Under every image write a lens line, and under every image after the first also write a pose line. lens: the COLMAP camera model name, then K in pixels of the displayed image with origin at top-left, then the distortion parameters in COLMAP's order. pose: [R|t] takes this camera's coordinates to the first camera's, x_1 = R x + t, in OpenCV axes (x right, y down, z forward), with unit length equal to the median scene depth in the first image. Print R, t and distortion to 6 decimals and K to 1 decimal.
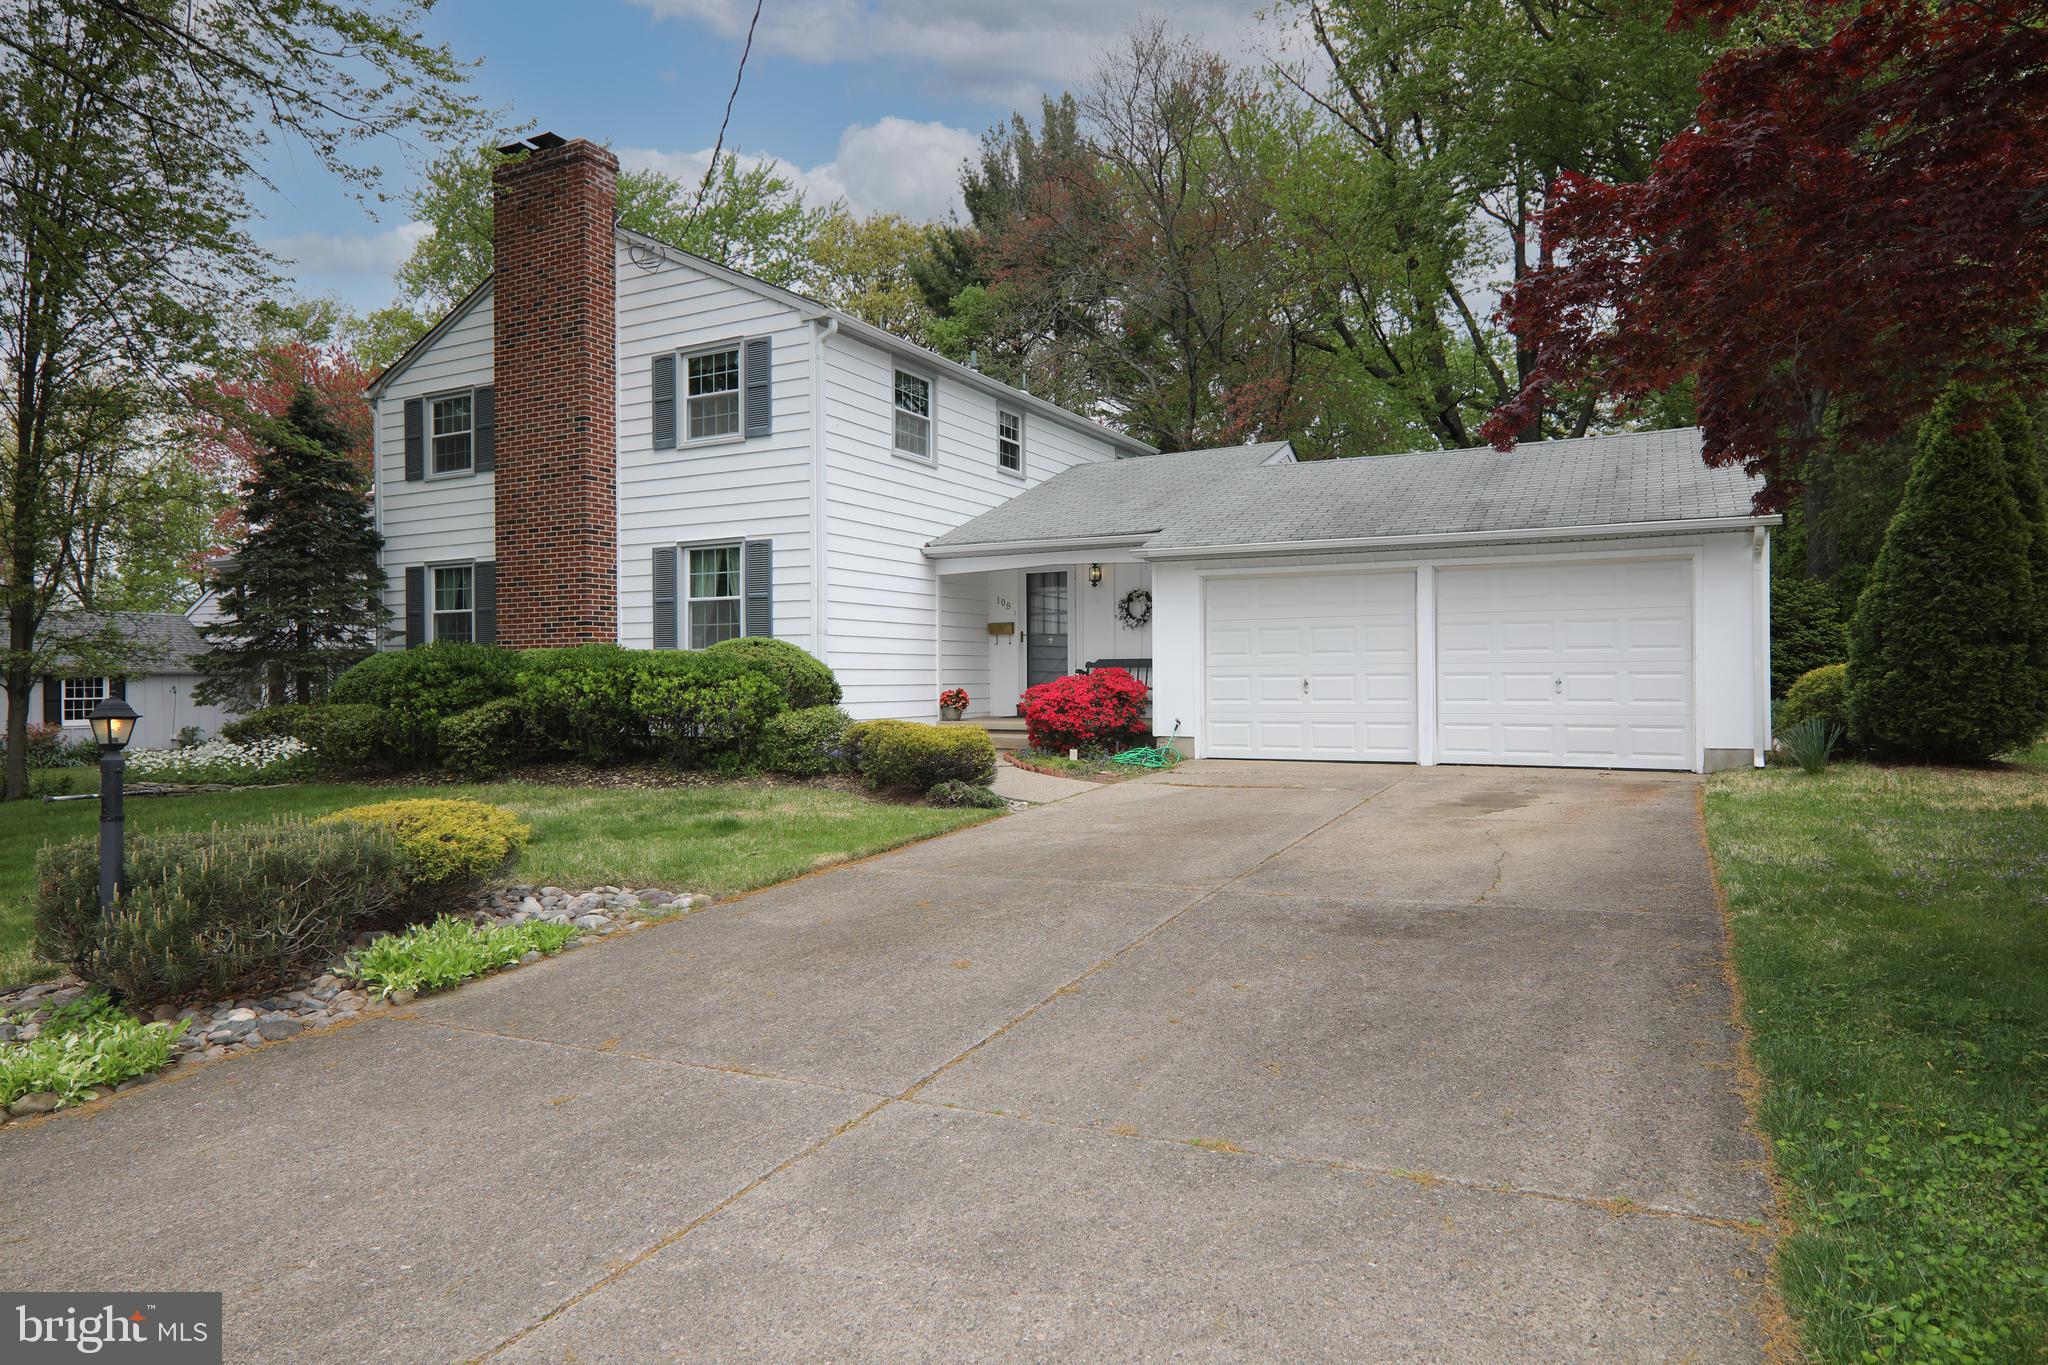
lens RADIAL K [[1161.6, 0, 1024.7], [0, 1161.6, 675.7], [0, 0, 1]] dist [0.023377, 0.000196]
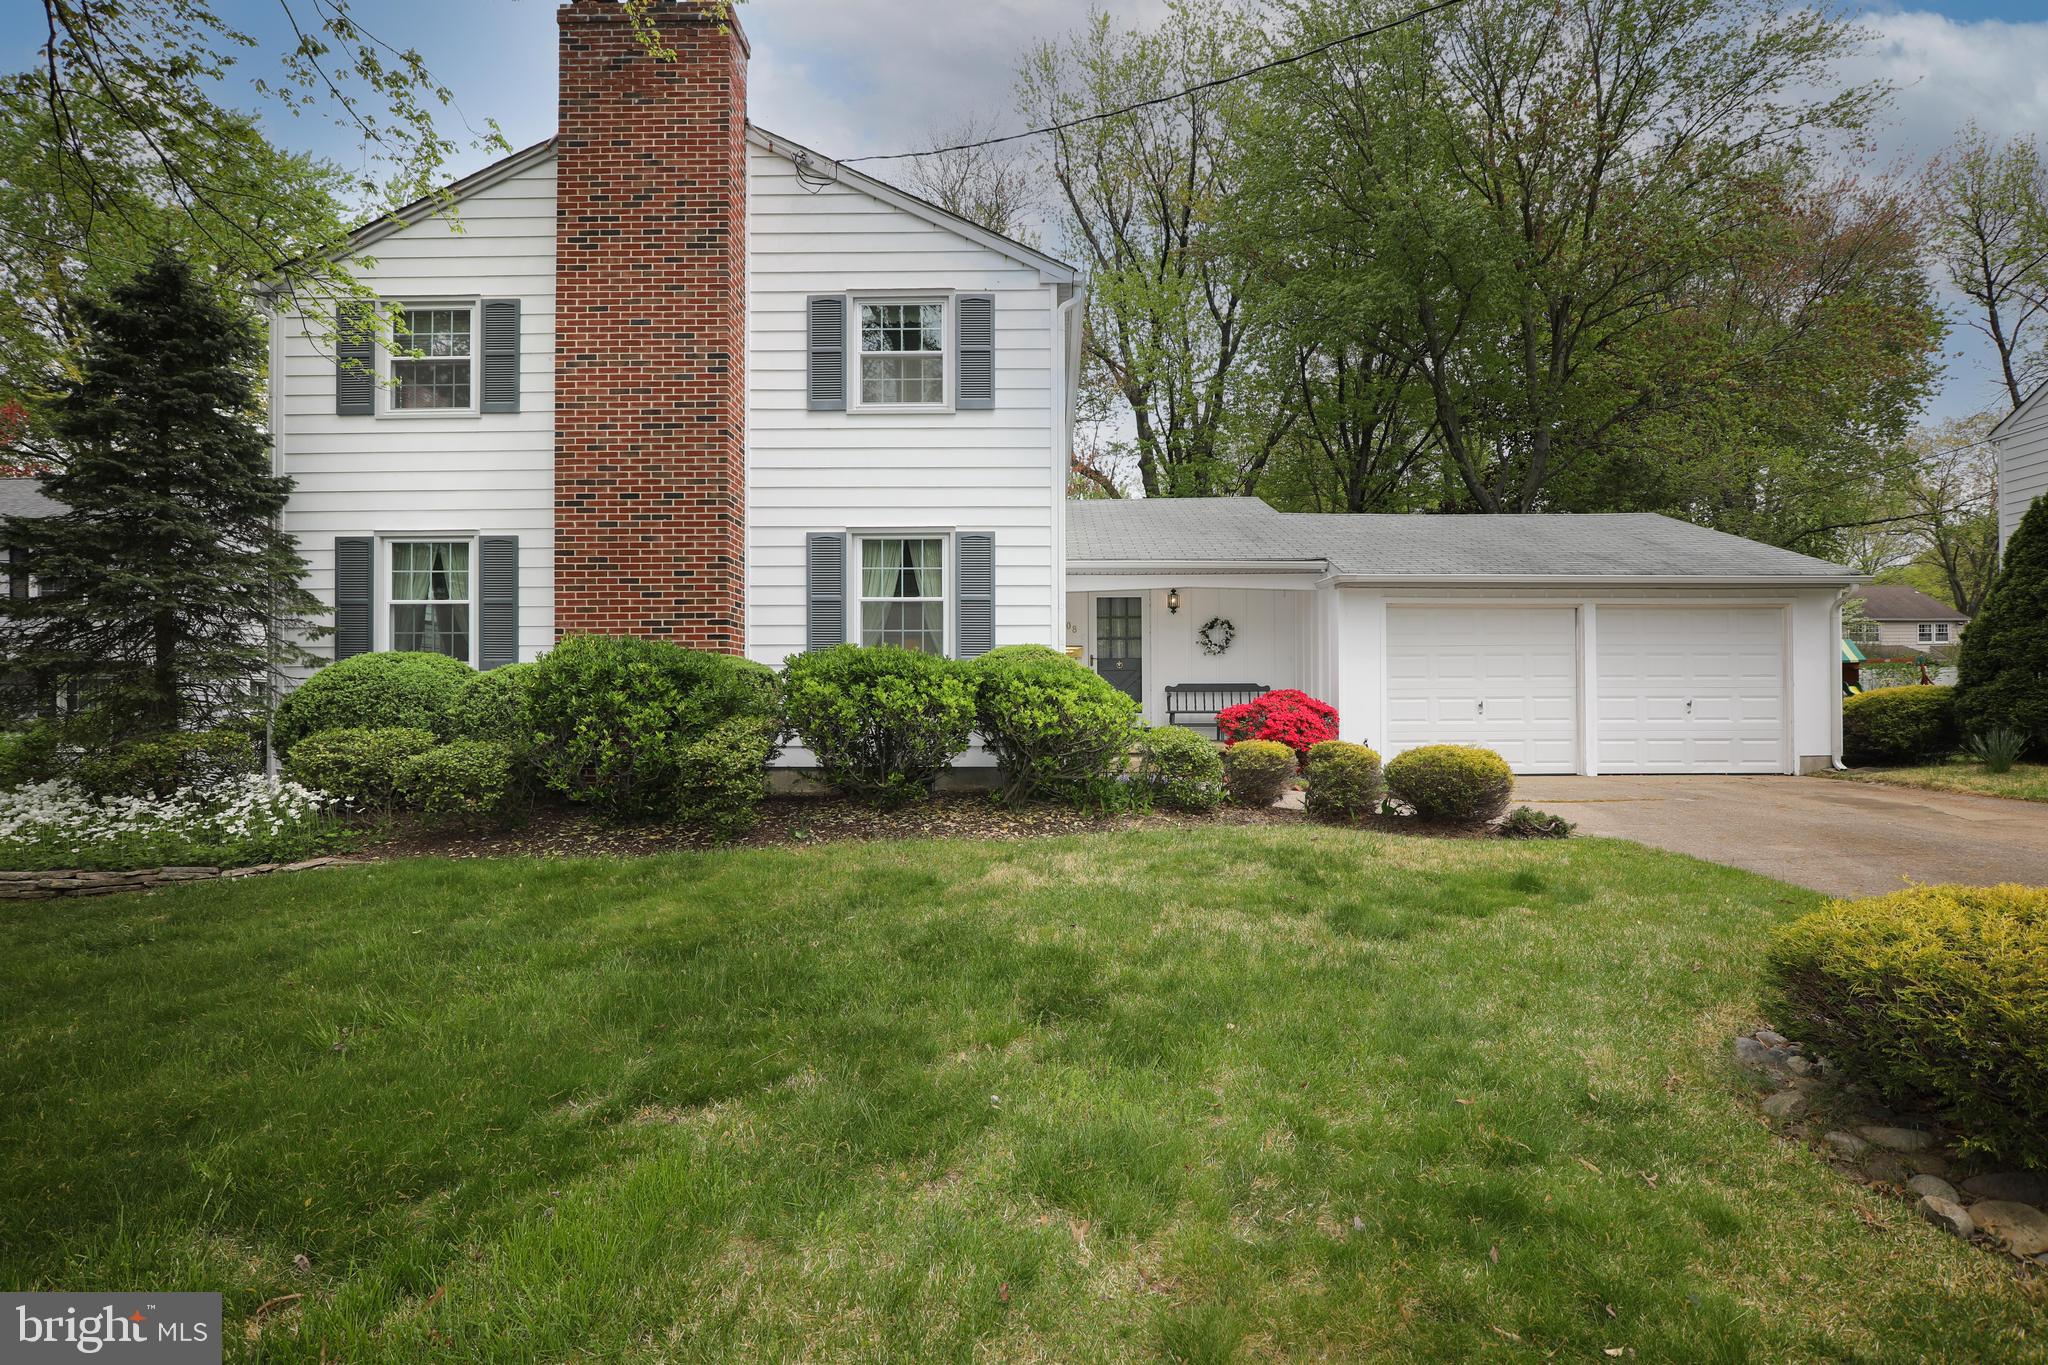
lens RADIAL K [[923.7, 0, 1023.6], [0, 923.7, 701.0], [0, 0, 1]] dist [0.002479, -0.000664]
pose [[0.892086, 0.008488, 0.451786, -0.474486], [-0.002382, 0.999898, -0.014081, 0.014567], [-0.451860, 0.011486, 0.892015, 0.369260]]
